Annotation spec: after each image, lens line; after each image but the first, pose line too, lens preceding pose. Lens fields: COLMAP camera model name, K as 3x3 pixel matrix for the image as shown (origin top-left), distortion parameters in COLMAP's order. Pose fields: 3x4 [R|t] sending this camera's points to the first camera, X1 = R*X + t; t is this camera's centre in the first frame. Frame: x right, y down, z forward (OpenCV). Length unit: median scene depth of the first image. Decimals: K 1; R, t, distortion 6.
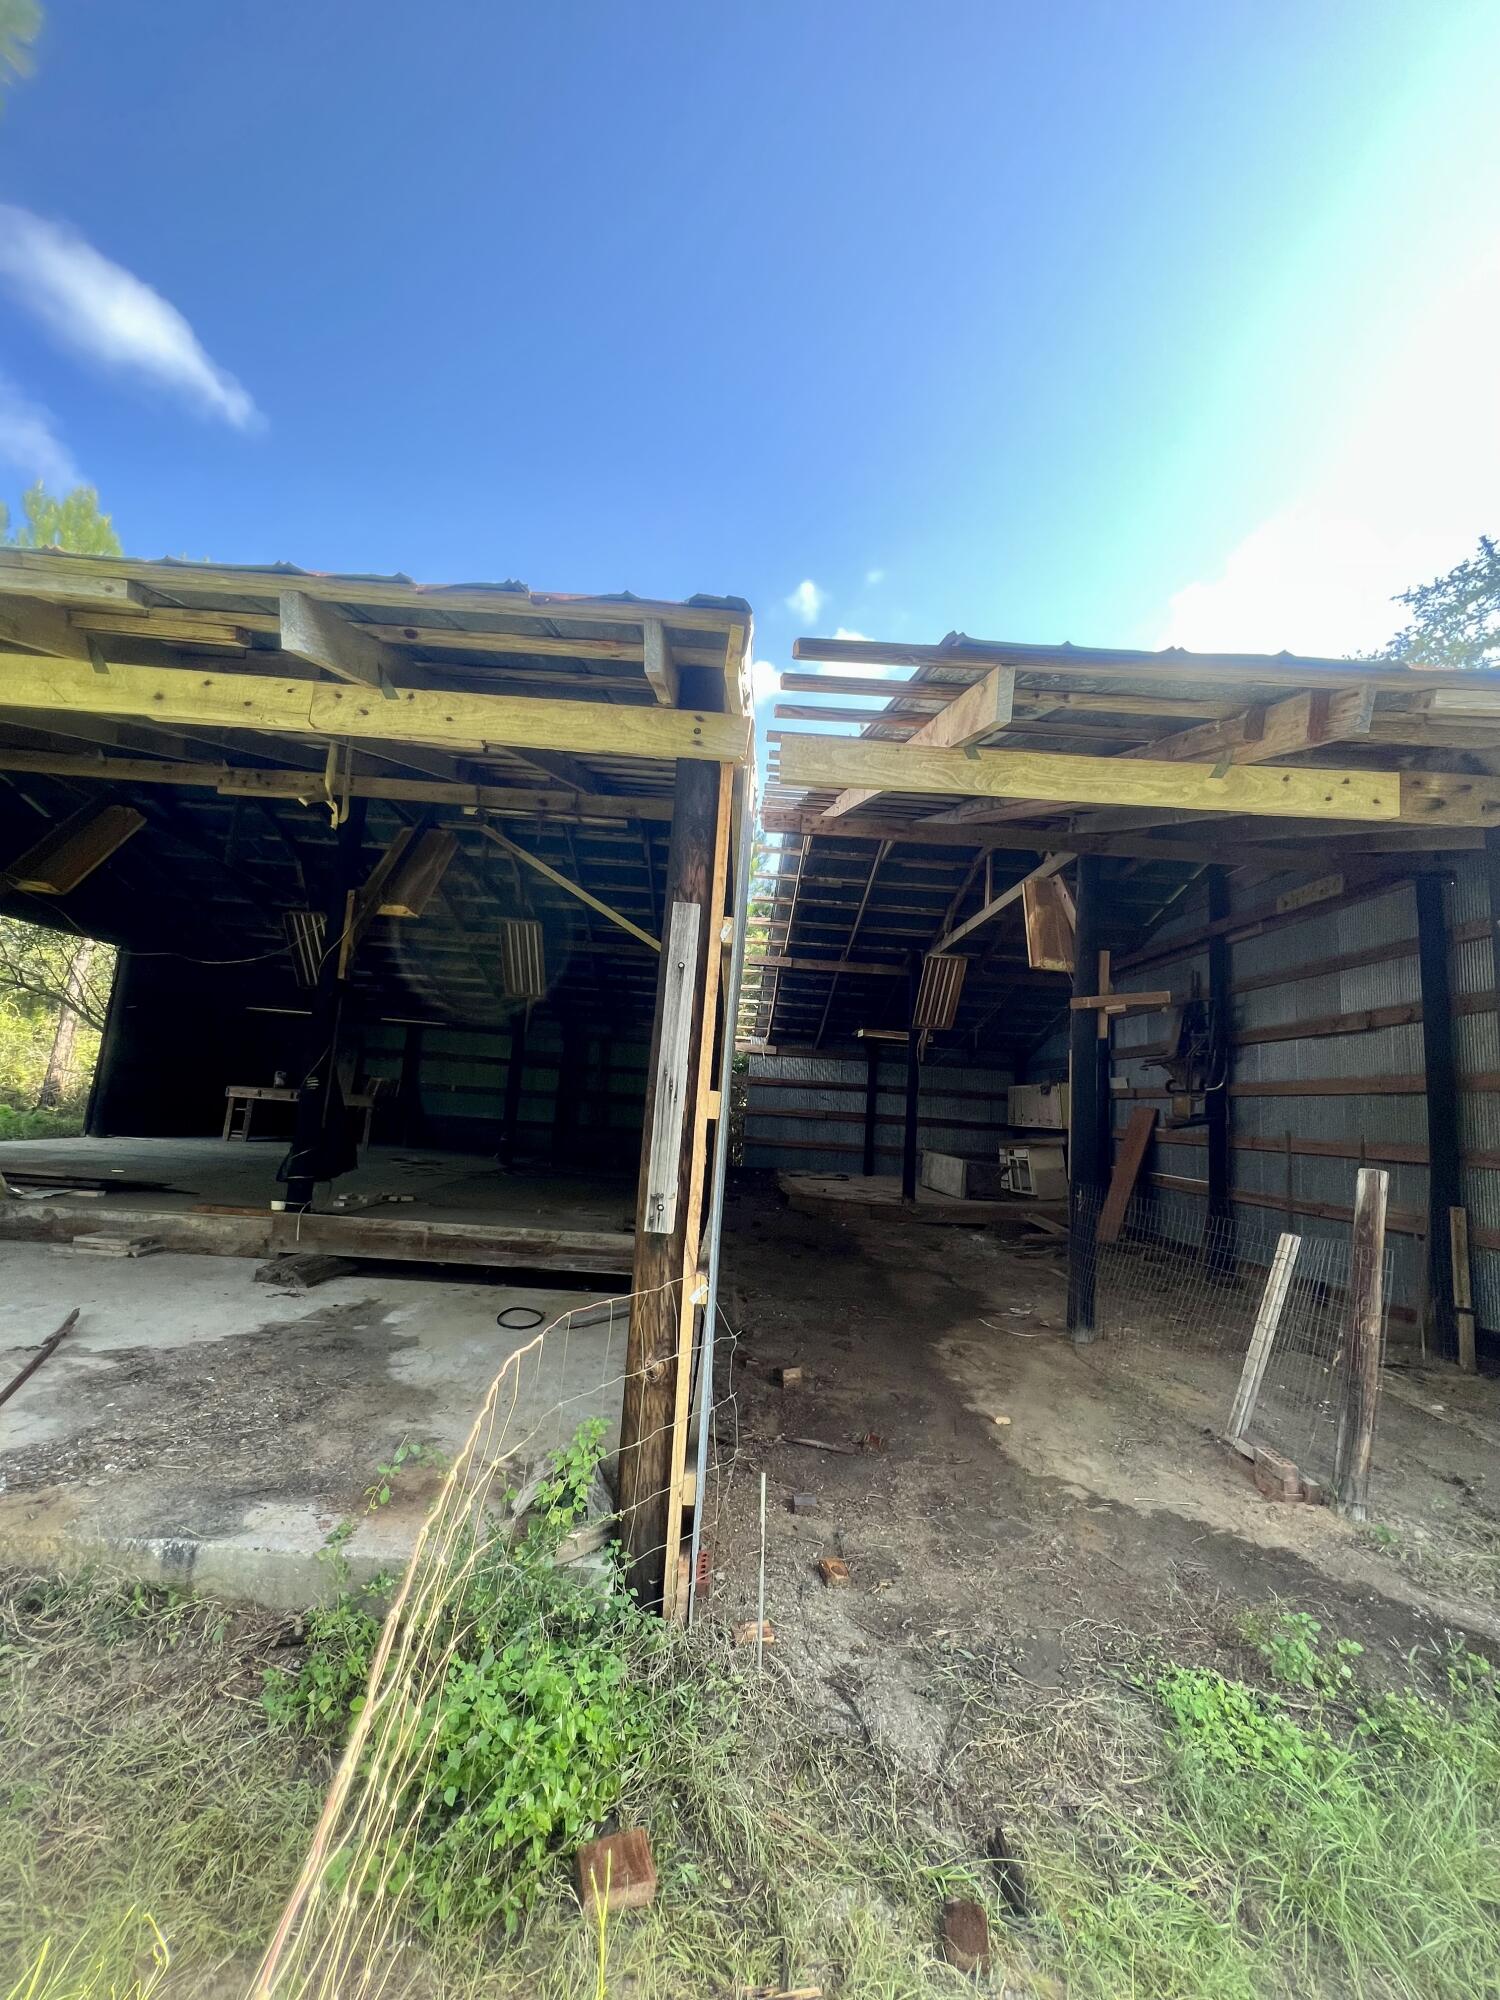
lens RADIAL K [[802.7, 0, 744.1], [0, 802.7, 997.2], [0, 0, 1]] dist [-0.001923, -0.000140]
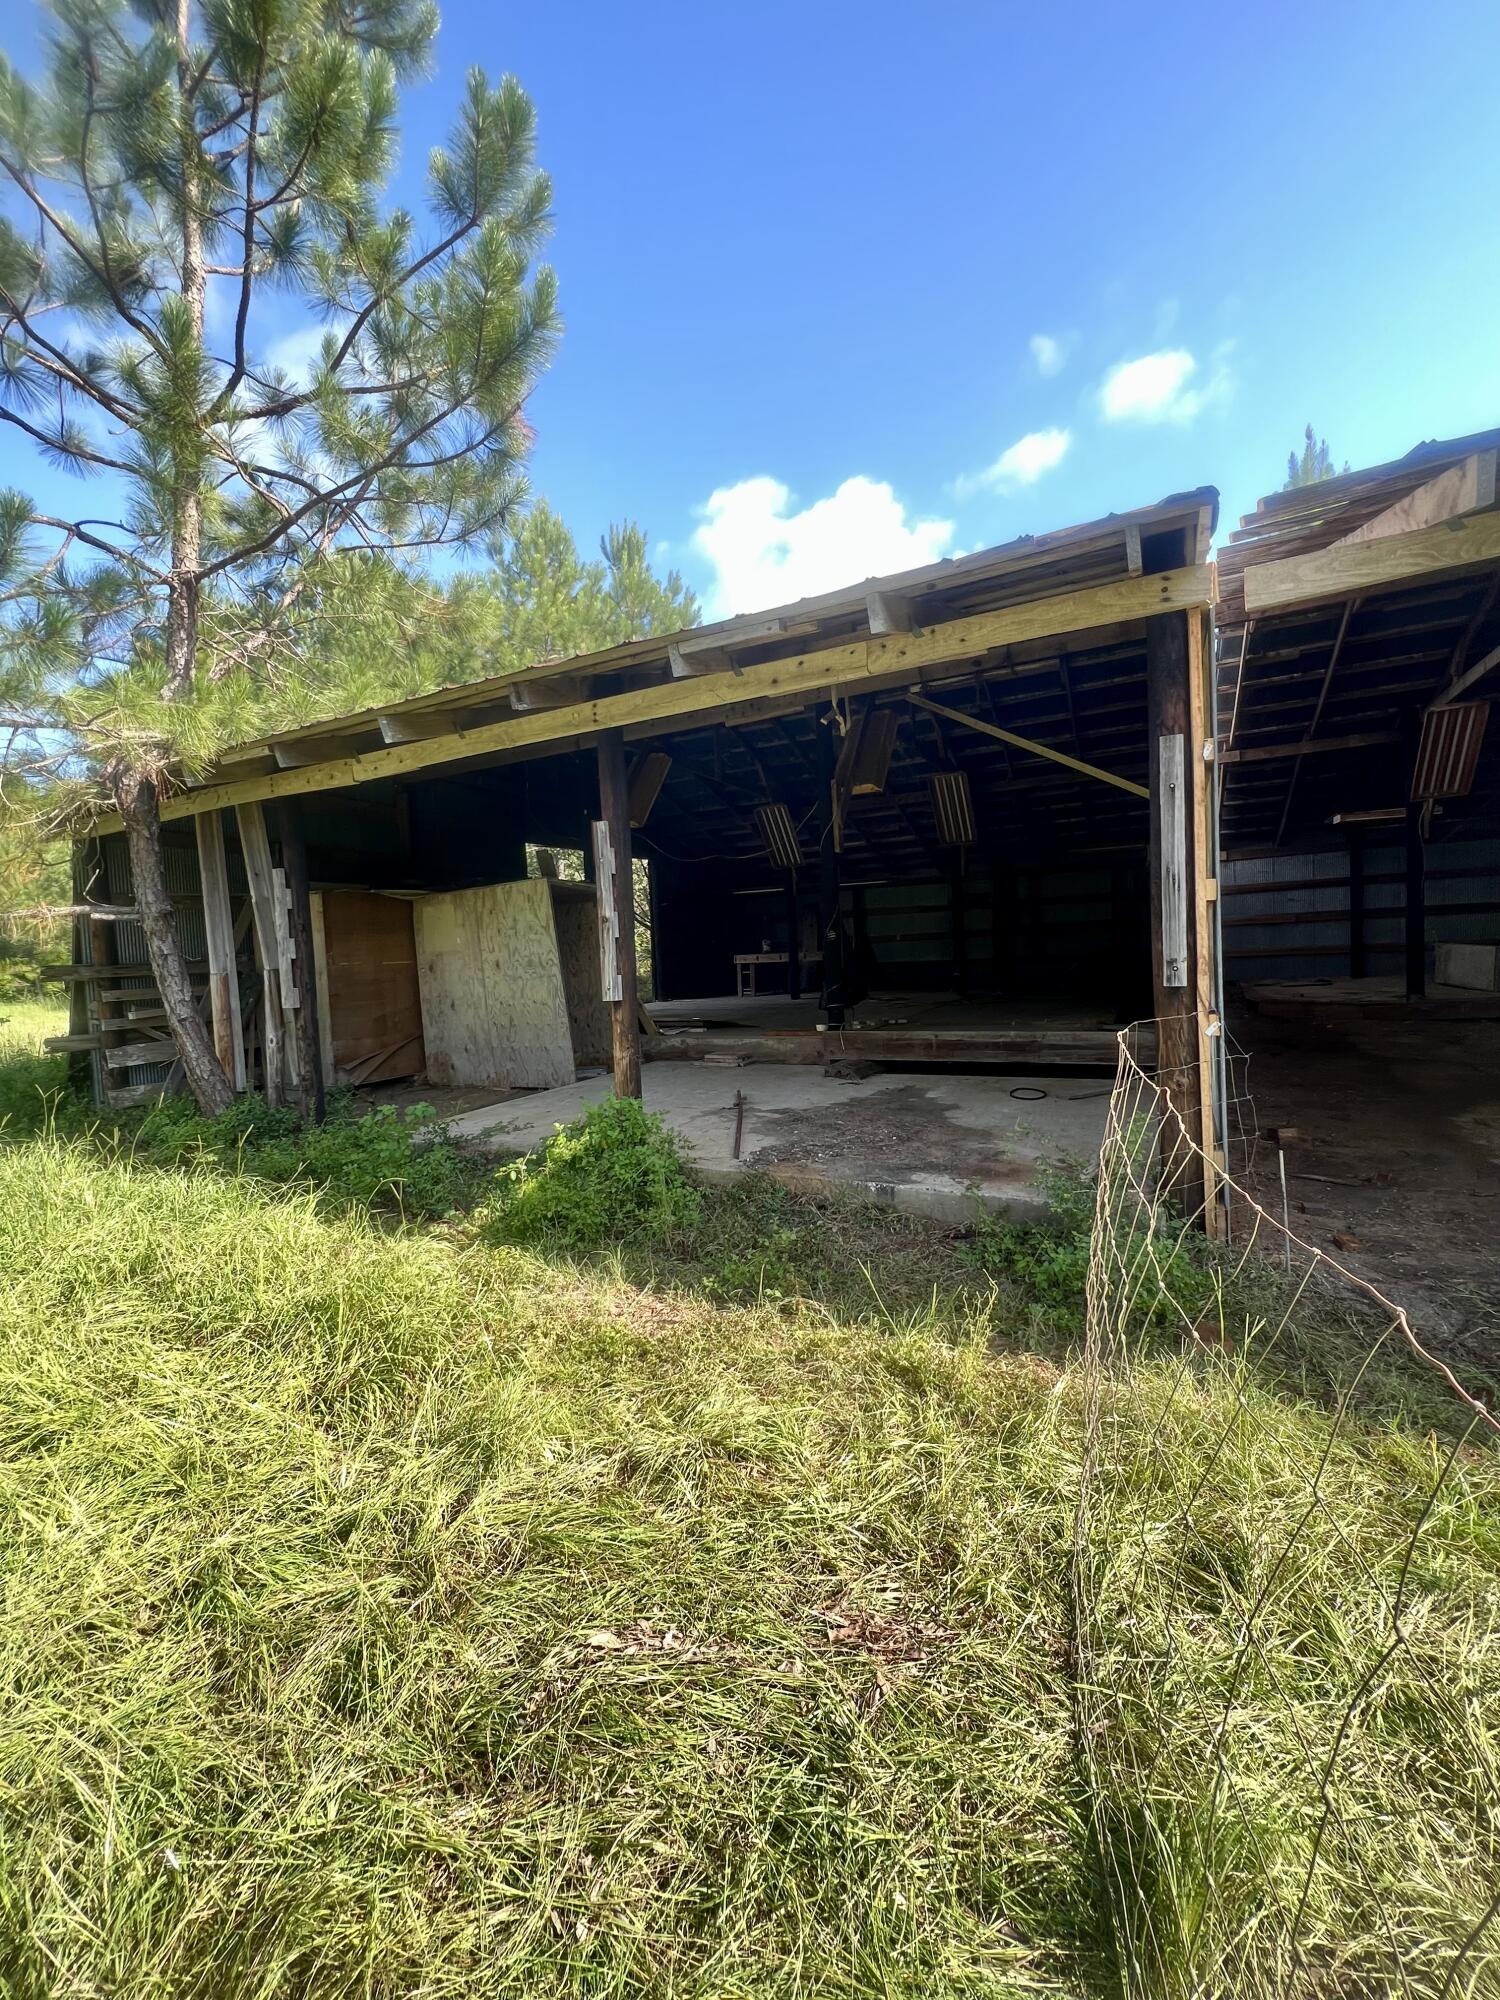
lens RADIAL K [[802.7, 0, 750.5], [0, 802.7, 995.6], [0, 0, 1]] dist [-0.001923, -0.000140]
pose [[0.875525, -0.087045, -0.475267, -0.036766], [0.173255, 0.974784, 0.140635, -0.003850], [0.451041, -0.205472, 0.868529, -0.207530]]
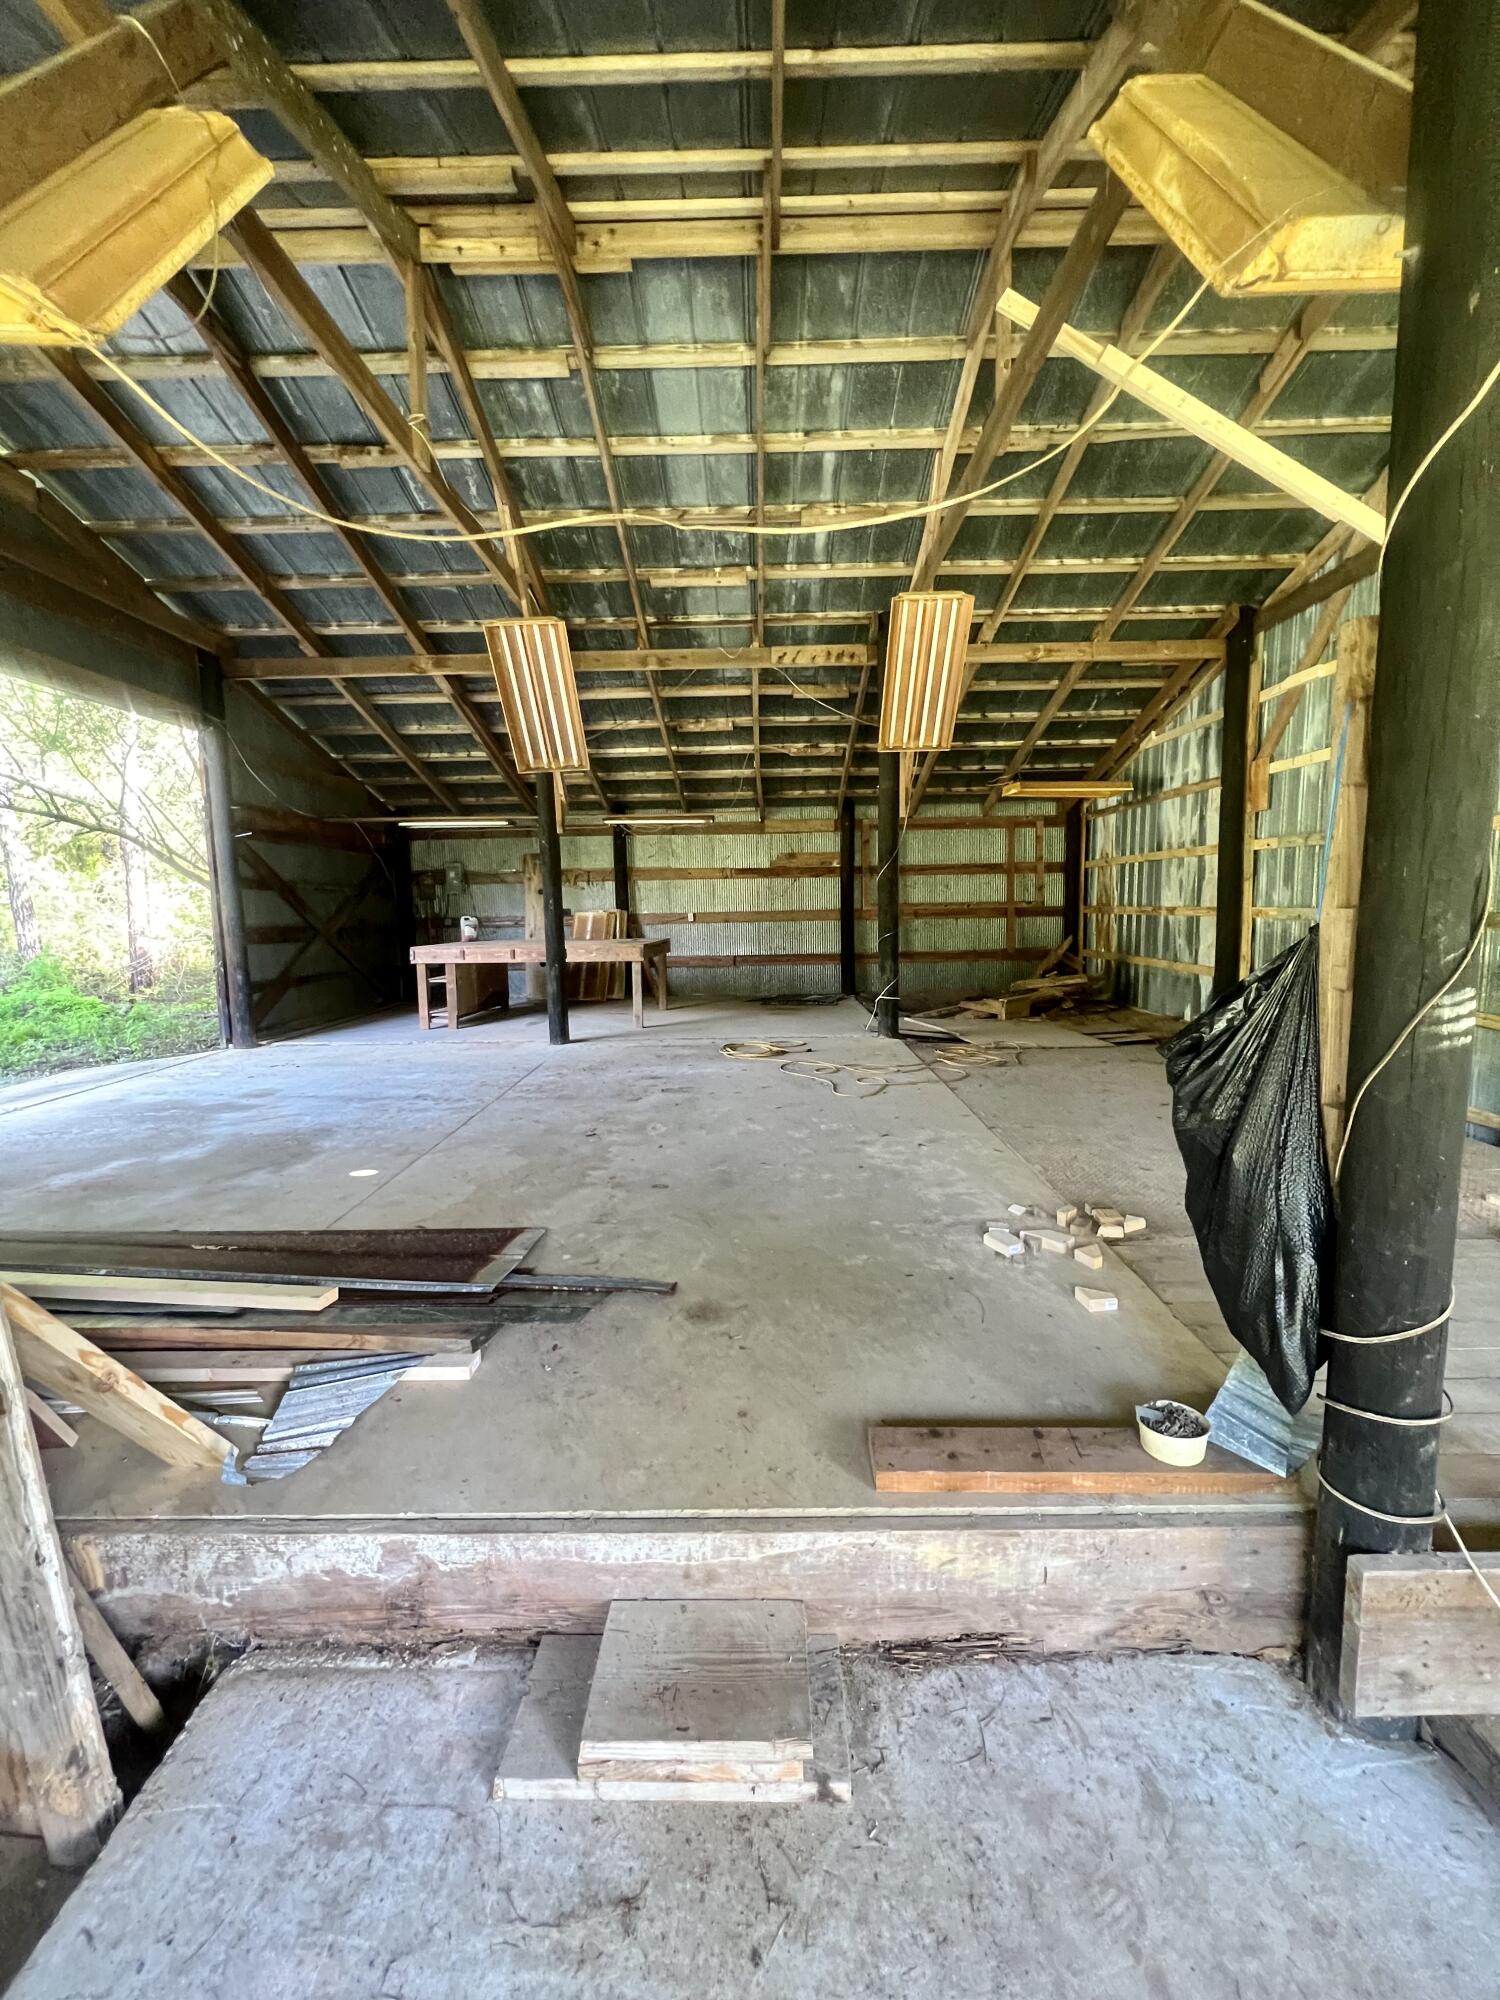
lens RADIAL K [[802.7, 0, 756.2], [0, 802.7, 999.4], [0, 0, 1]] dist [-0.001923, -0.000140]
pose [[0.995337, -0.082953, -0.049219, -0.631419], [0.092774, 0.962961, 0.253177, 0.025407], [0.026394, -0.256563, 0.966167, 0.693103]]
